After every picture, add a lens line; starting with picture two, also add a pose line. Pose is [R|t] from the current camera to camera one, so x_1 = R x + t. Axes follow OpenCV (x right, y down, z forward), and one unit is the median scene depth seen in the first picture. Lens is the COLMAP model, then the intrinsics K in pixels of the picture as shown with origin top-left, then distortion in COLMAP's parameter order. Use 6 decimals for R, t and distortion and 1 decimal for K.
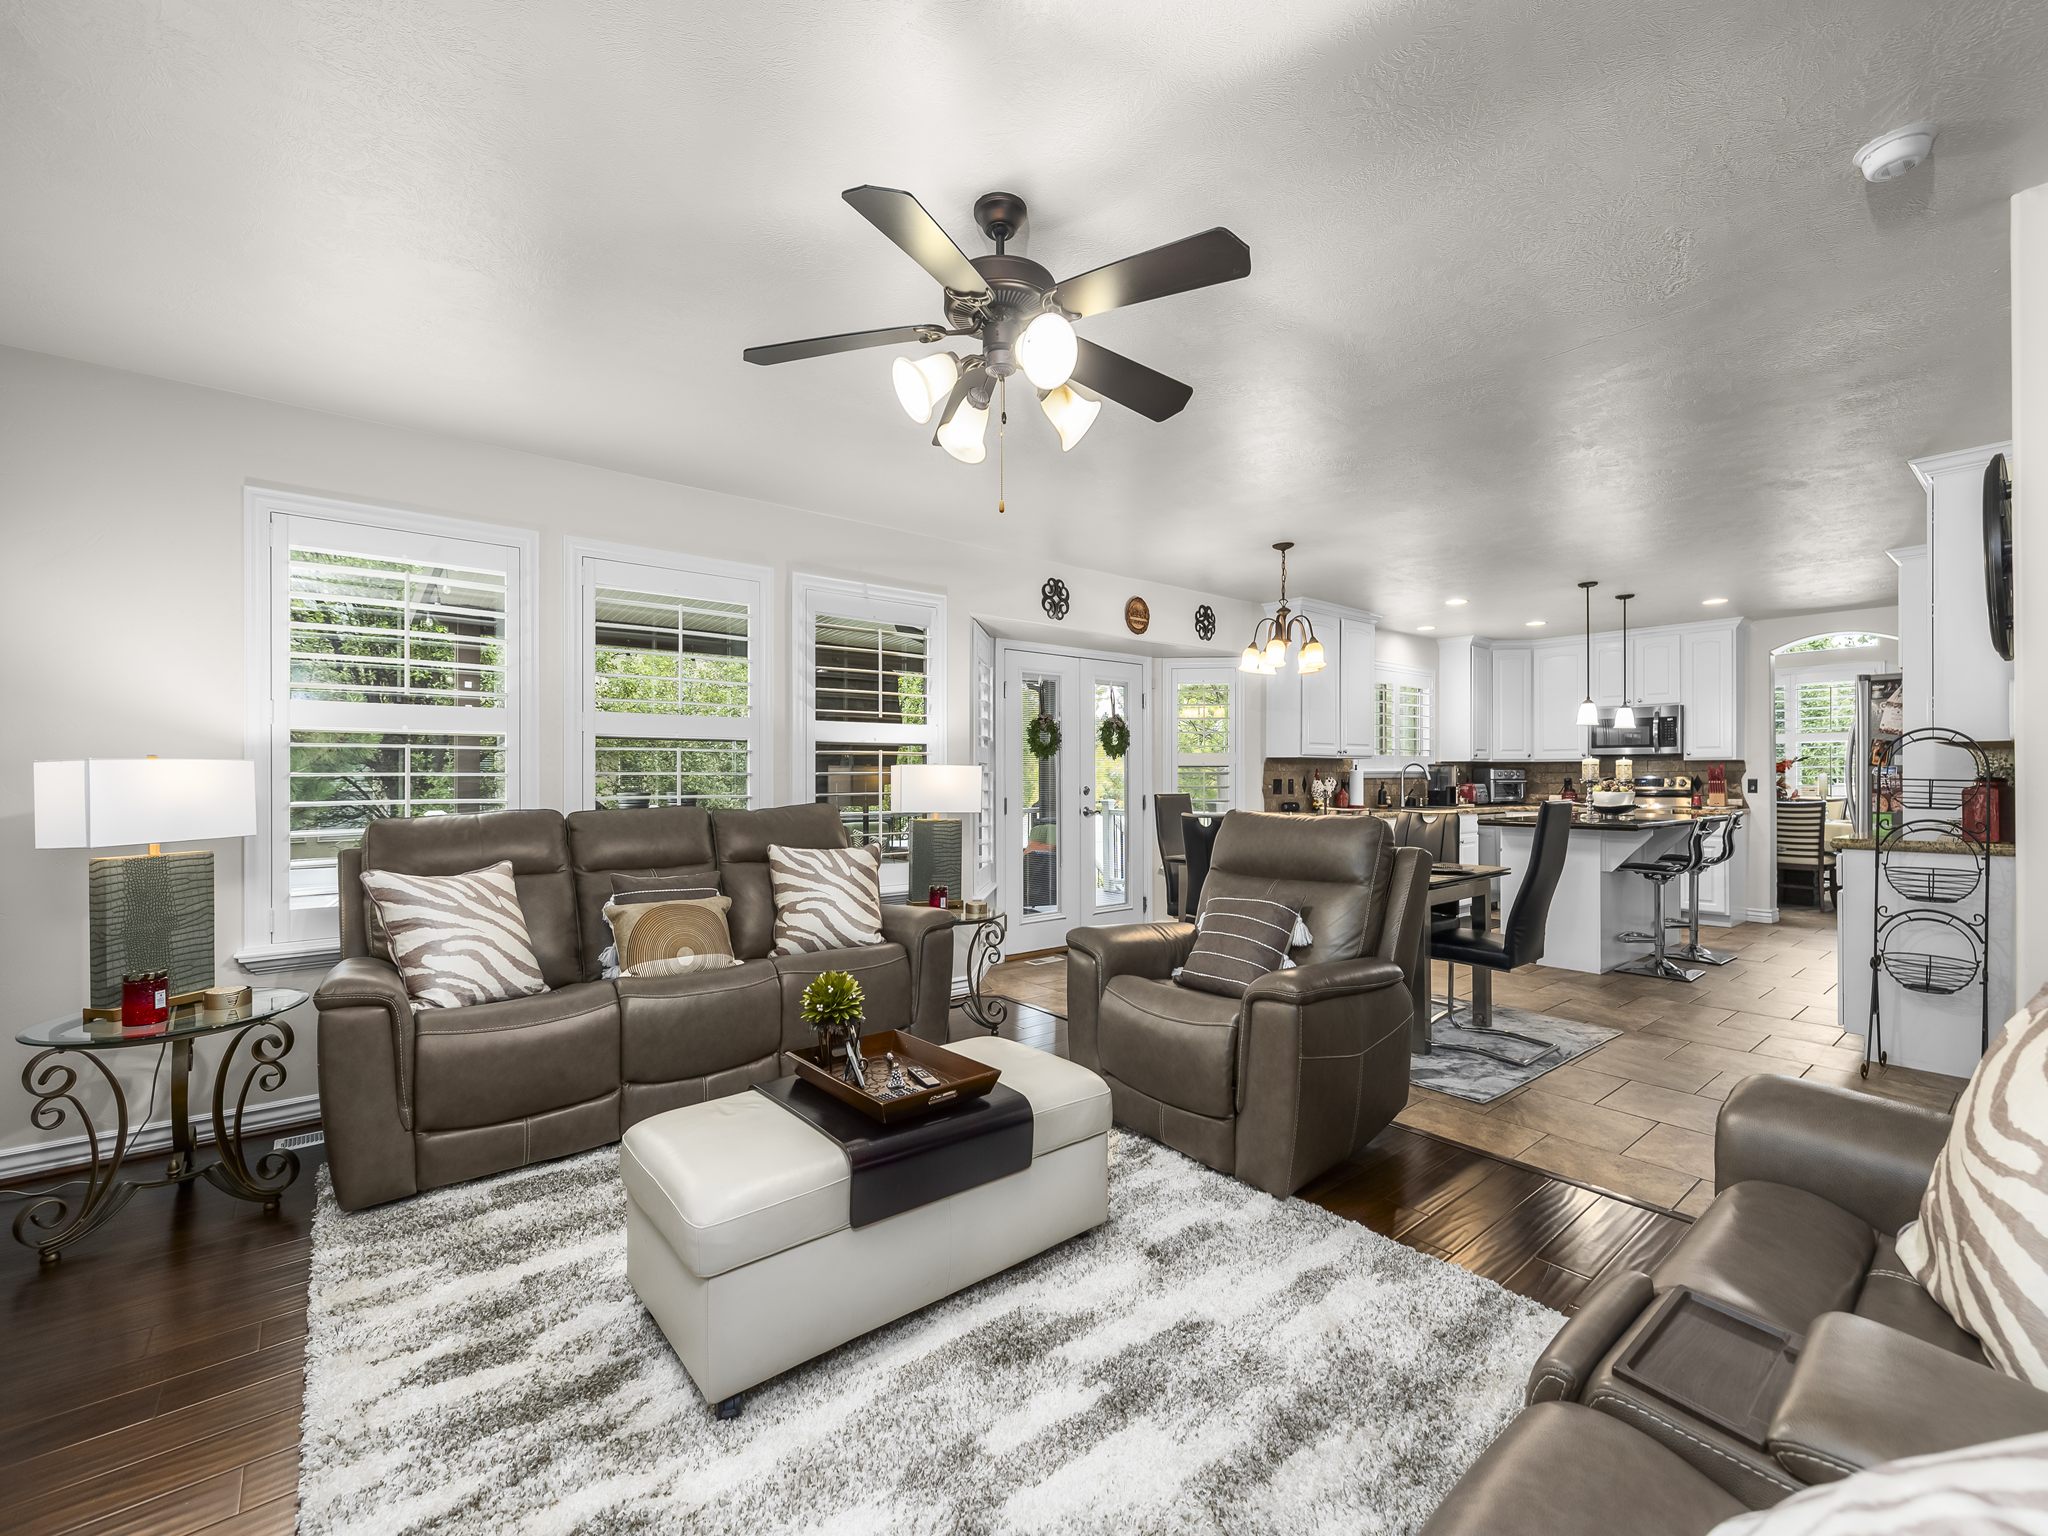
lens RADIAL K [[863.9, 0, 1013.0], [0, 863.9, 775.0], [0, 0, 1]] dist [-0.001772, 0.000053]
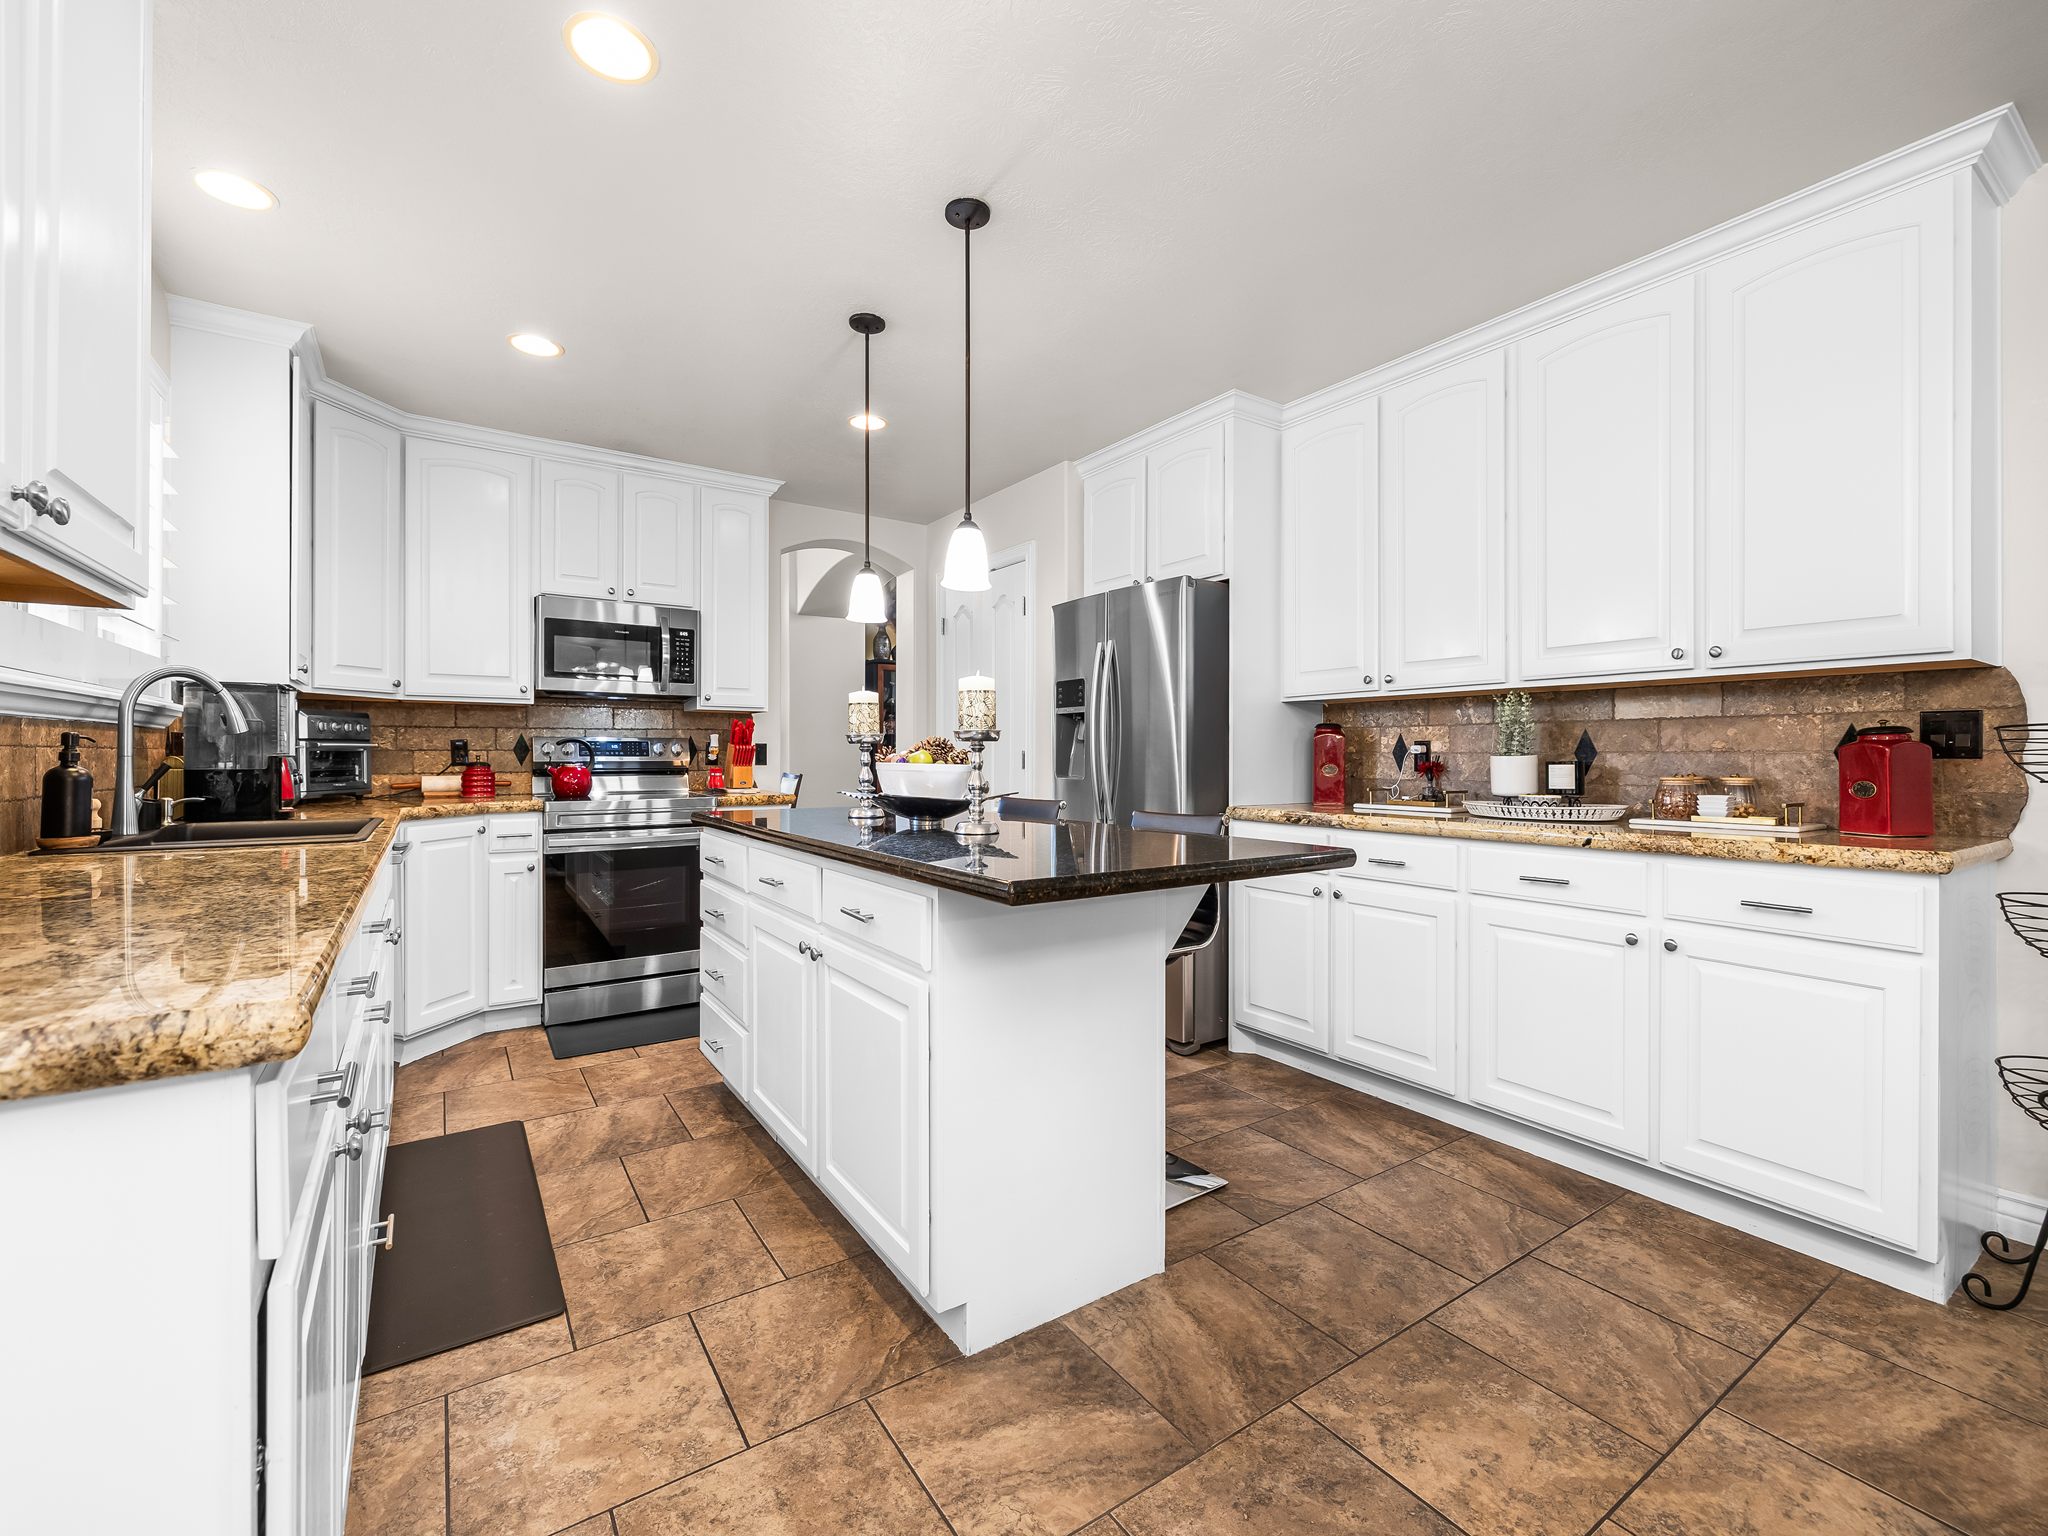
lens RADIAL K [[863.9, 0, 1006.5], [0, 863.9, 755.5], [0, 0, 1]] dist [-0.001772, 0.000053]
pose [[0.096569, -0.000994, 0.995326, 0.232209], [-0.003022, 0.999995, 0.001292, 0.012167], [-0.995322, -0.003133, 0.096565, 0.747426]]
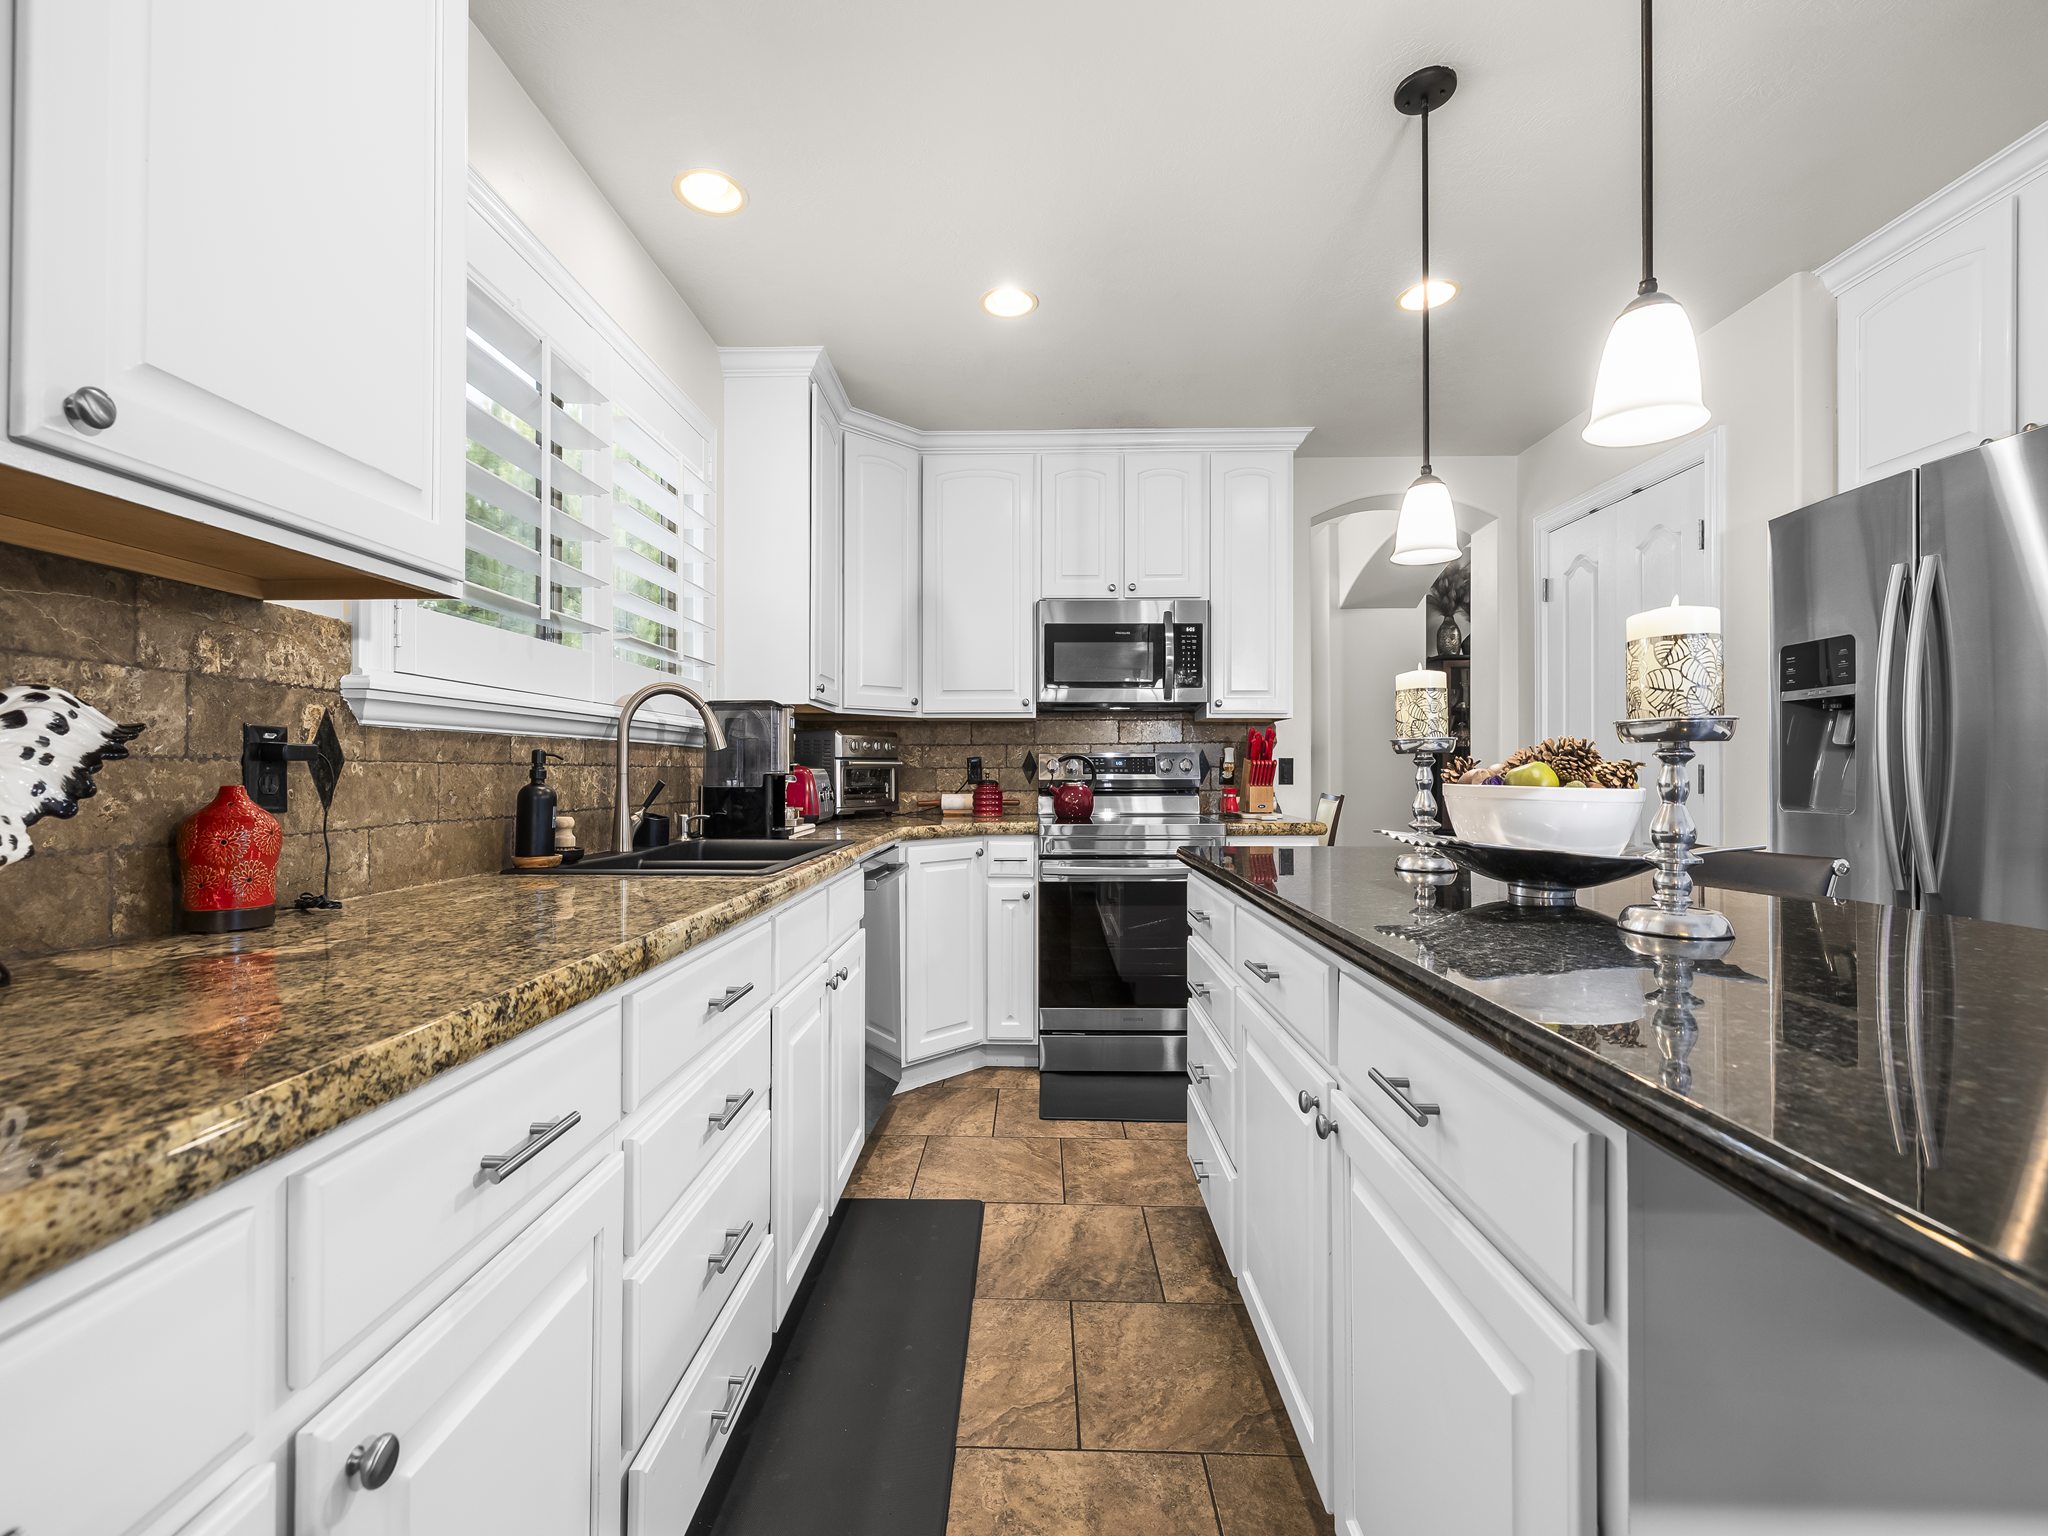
lens RADIAL K [[863.9, 0, 1010.0], [0, 863.9, 771.0], [0, 0, 1]] dist [-0.001772, 0.000053]
pose [[0.650719, 0.000953, 0.759318, 0.344715], [-0.000810, 1.000000, -0.000561, 0.012770], [-0.759318, -0.000250, 0.650720, 0.776448]]
